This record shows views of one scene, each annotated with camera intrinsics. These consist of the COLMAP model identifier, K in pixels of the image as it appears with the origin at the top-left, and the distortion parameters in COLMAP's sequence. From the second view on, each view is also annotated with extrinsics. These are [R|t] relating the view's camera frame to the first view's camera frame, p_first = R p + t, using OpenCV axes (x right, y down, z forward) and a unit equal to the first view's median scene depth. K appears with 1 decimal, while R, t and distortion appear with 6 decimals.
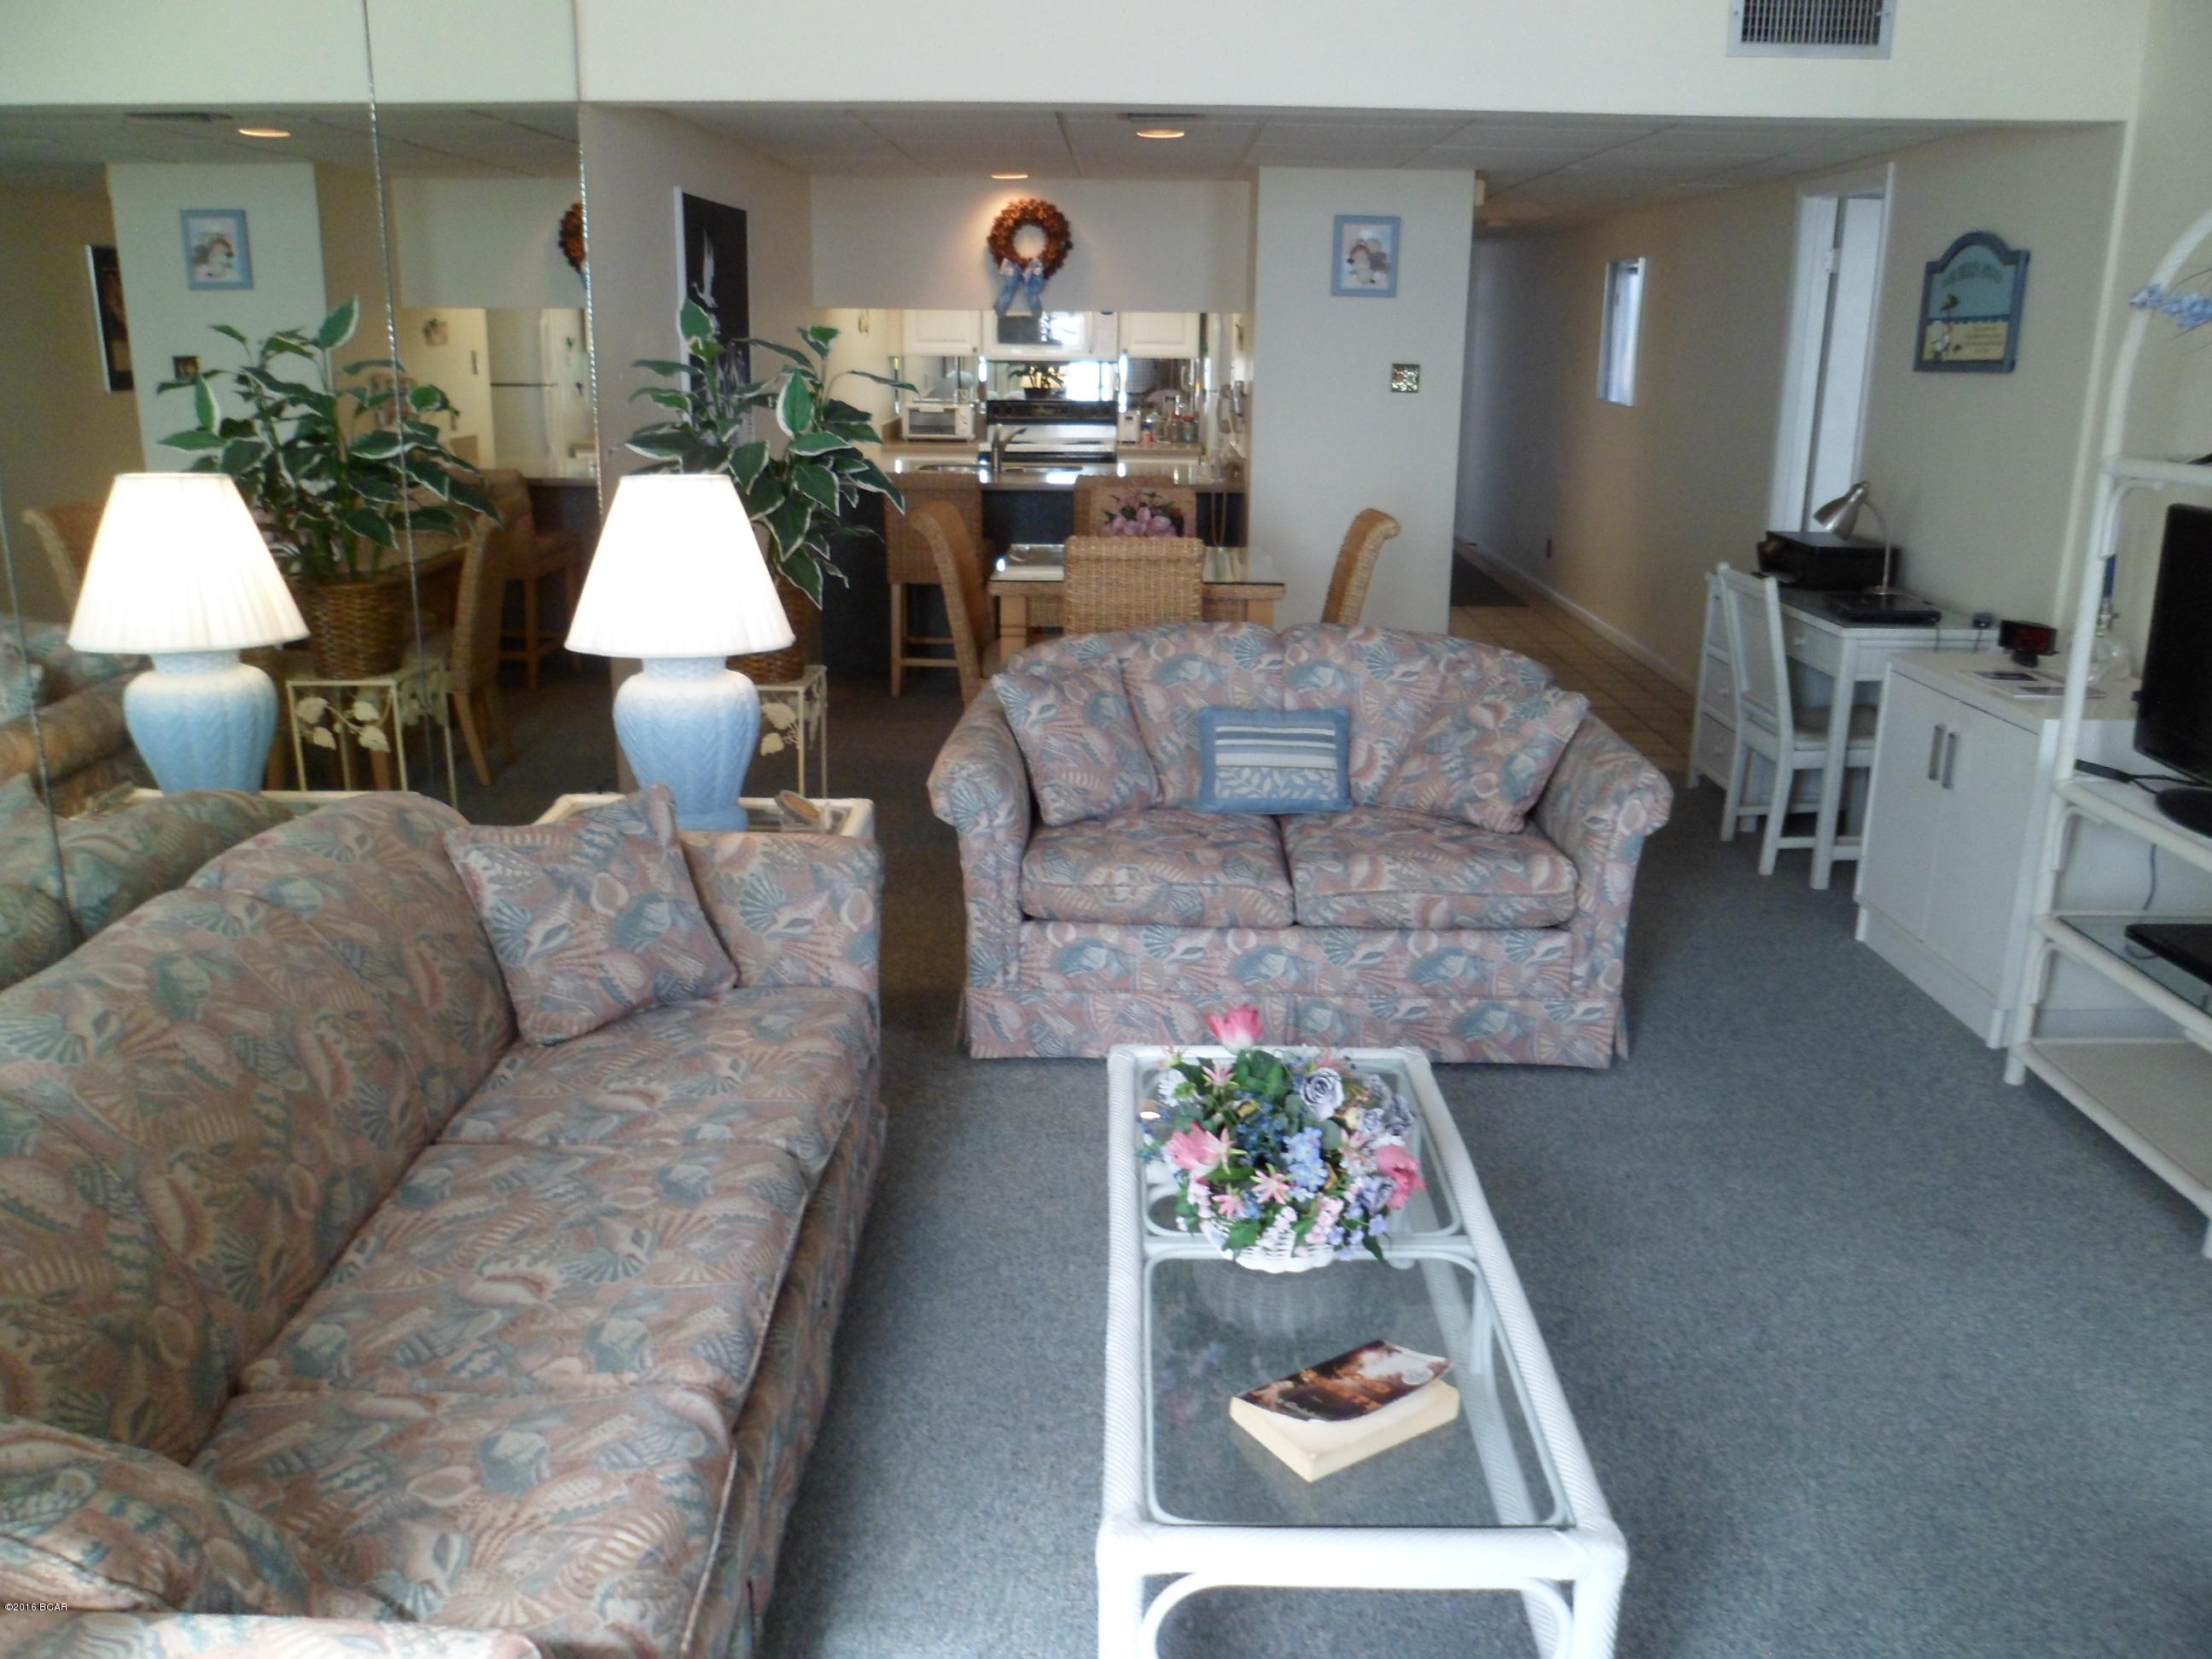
lens RADIAL K [[1745.2, 0, 1101.9], [0, 1745.2, 825.1], [0, 0, 1]] dist [-0.075355, 0.037561]
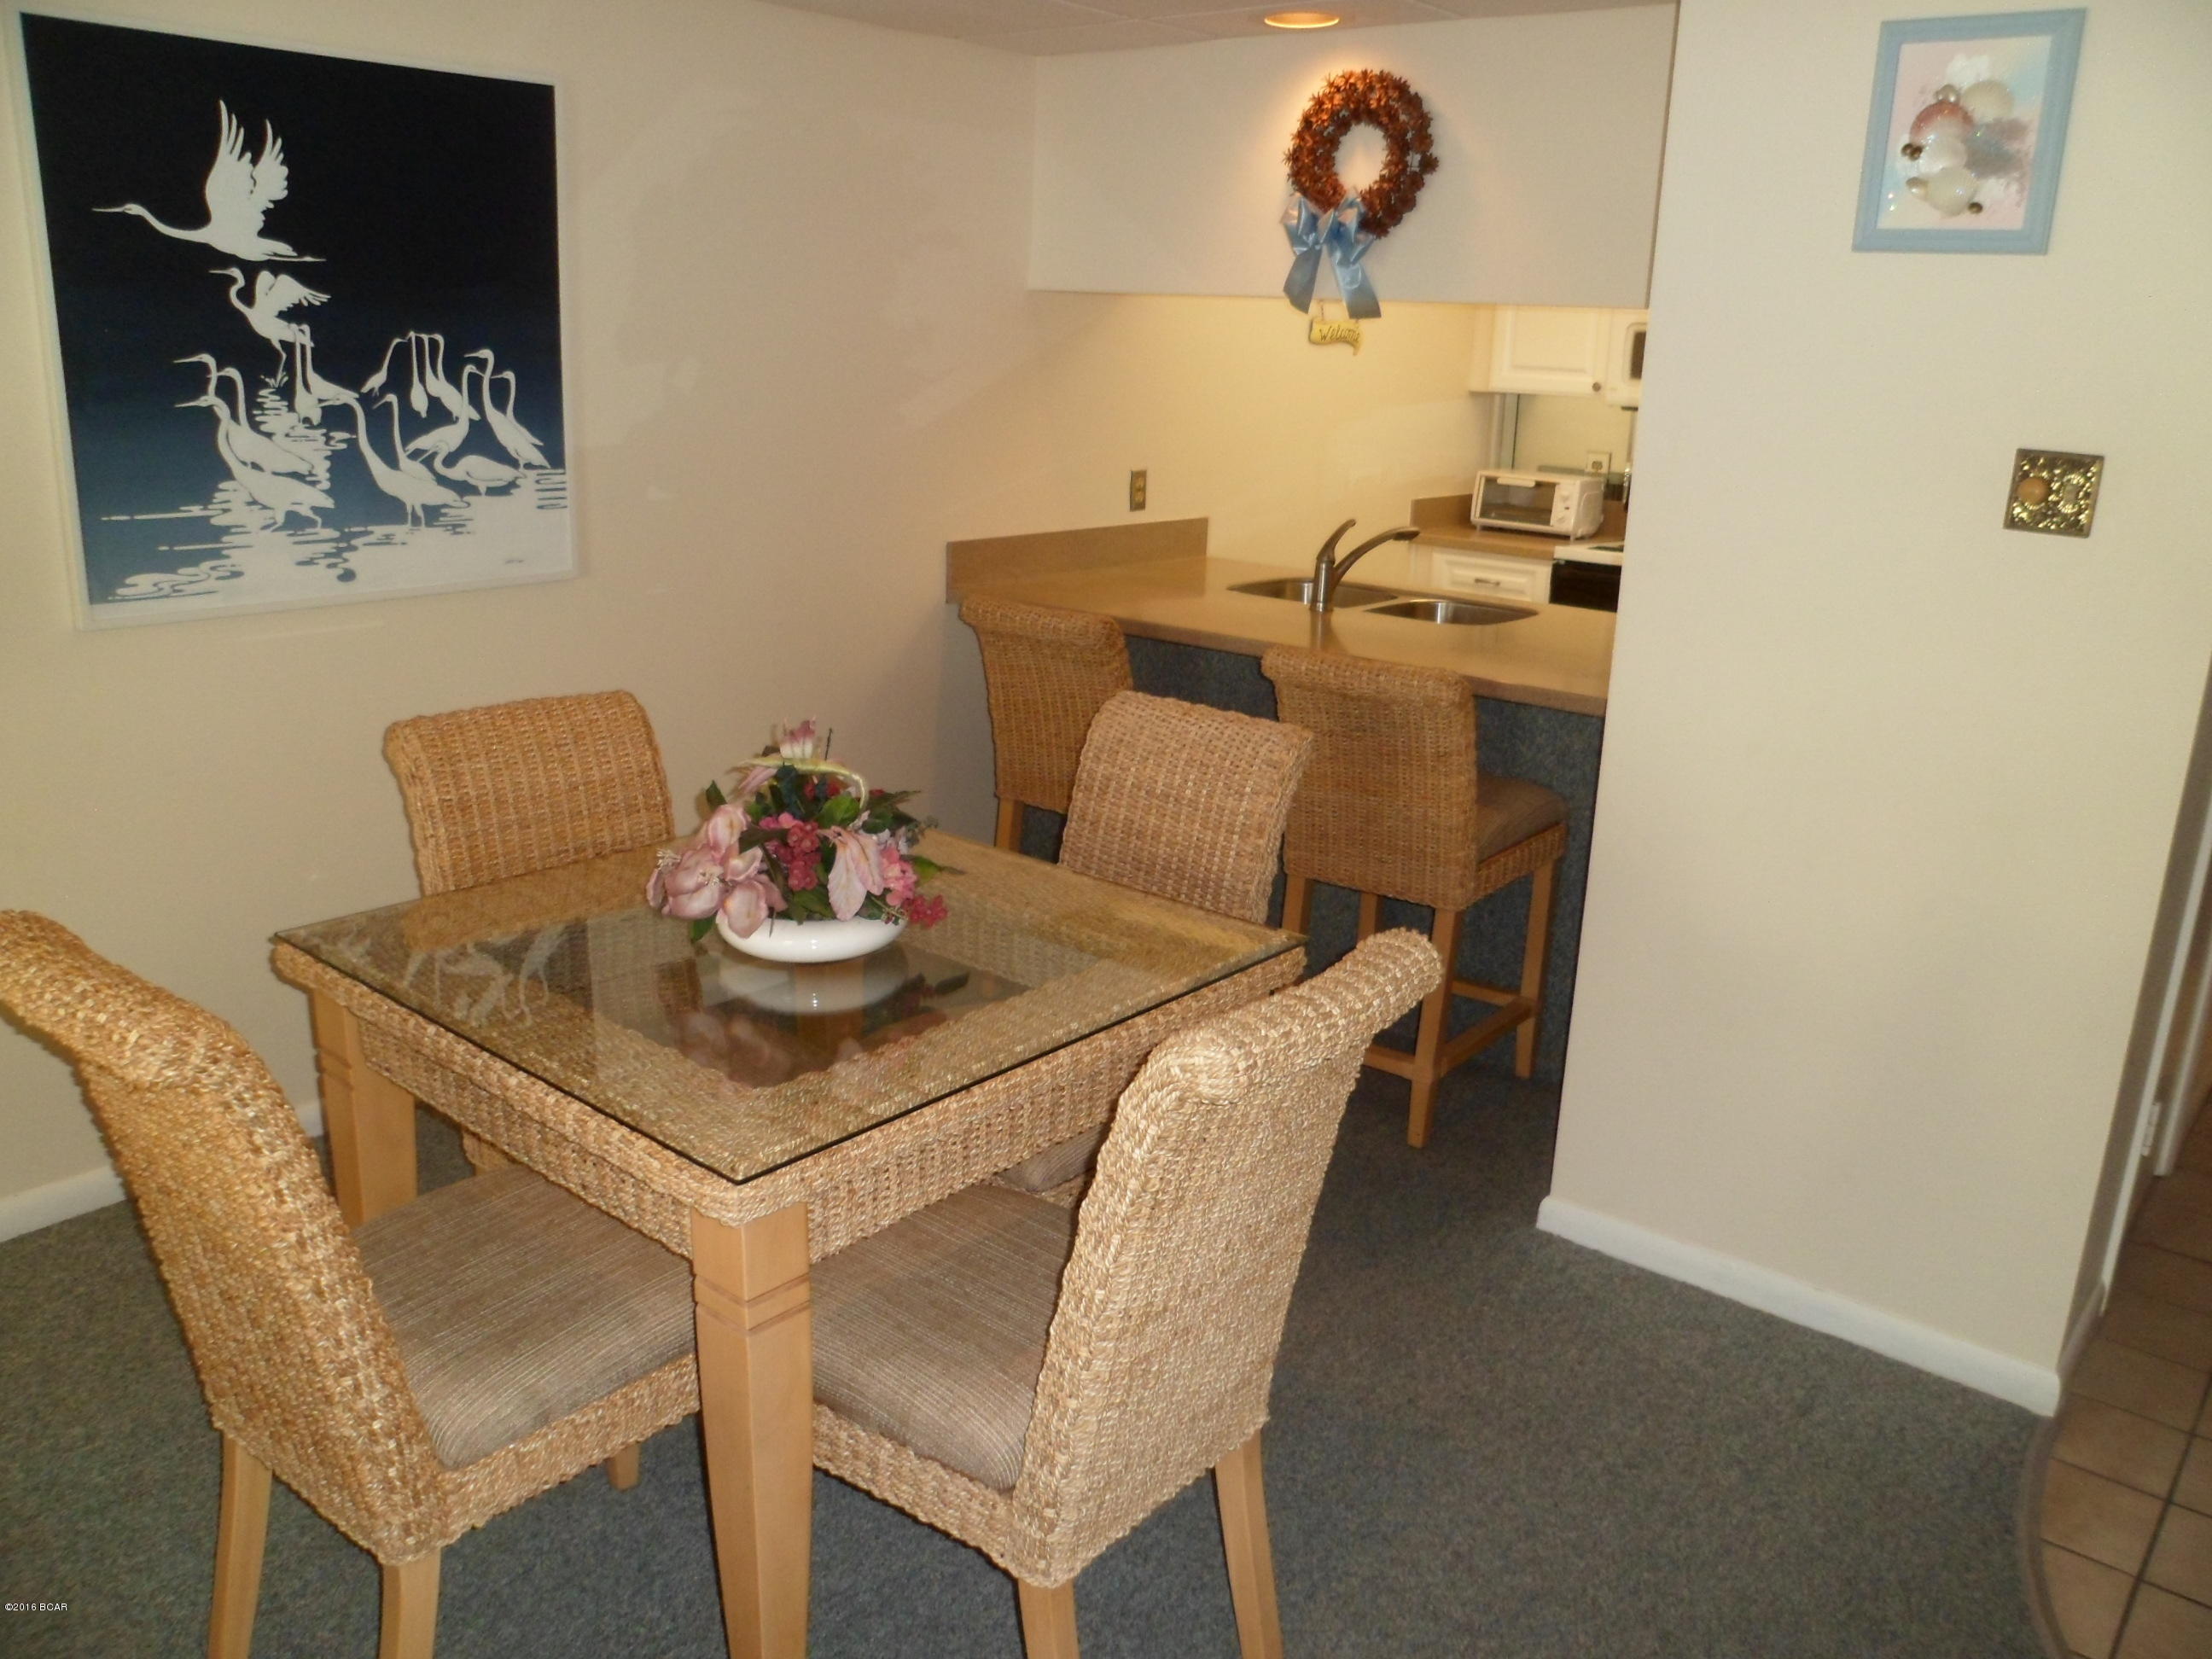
lens RADIAL K [[1745.2, 0, 1110.0], [0, 1745.2, 829.2], [0, 0, 1]] dist [-0.075355, 0.037561]
pose [[0.782720, 0.182554, -0.594999, 0.226537], [-0.191249, 0.980309, 0.049185, -0.164693], [0.592261, 0.075295, 0.802220, 0.590348]]
